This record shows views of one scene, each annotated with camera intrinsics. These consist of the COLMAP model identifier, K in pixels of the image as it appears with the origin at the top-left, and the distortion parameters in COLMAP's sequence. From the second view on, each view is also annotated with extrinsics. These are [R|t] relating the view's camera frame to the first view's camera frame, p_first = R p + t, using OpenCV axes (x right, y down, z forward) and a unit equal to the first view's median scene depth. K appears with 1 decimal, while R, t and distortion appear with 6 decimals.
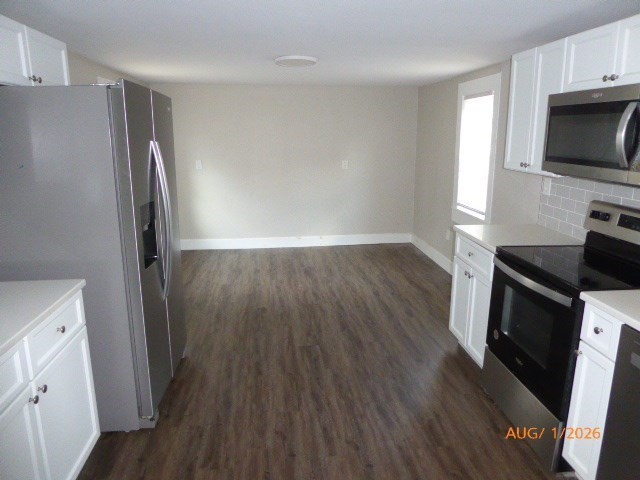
lens RADIAL K [[463.6, 0, 320.3], [0, 463.6, 239.6], [0, 0, 1]] dist [-0.000808, 0.004506]
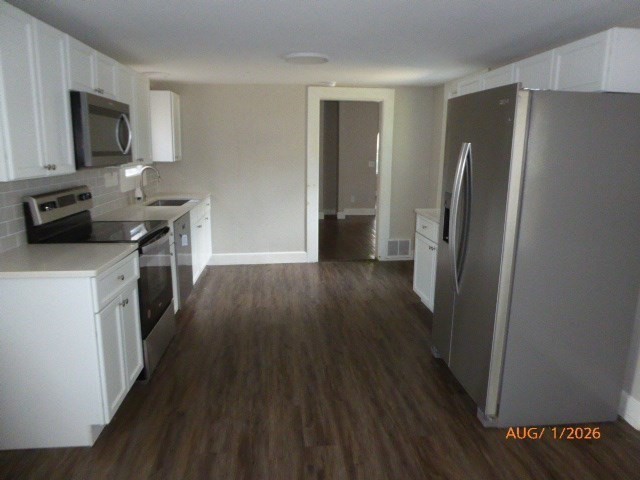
lens RADIAL K [[463.6, 0, 319.9], [0, 463.6, 239.4], [0, 0, 1]] dist [-0.000808, 0.004506]
pose [[-0.999861, -0.014639, 0.008021, -0.028404], [-0.009974, 0.909226, 0.416183, -0.359724], [-0.013385, 0.416045, -0.909245, 1.649567]]
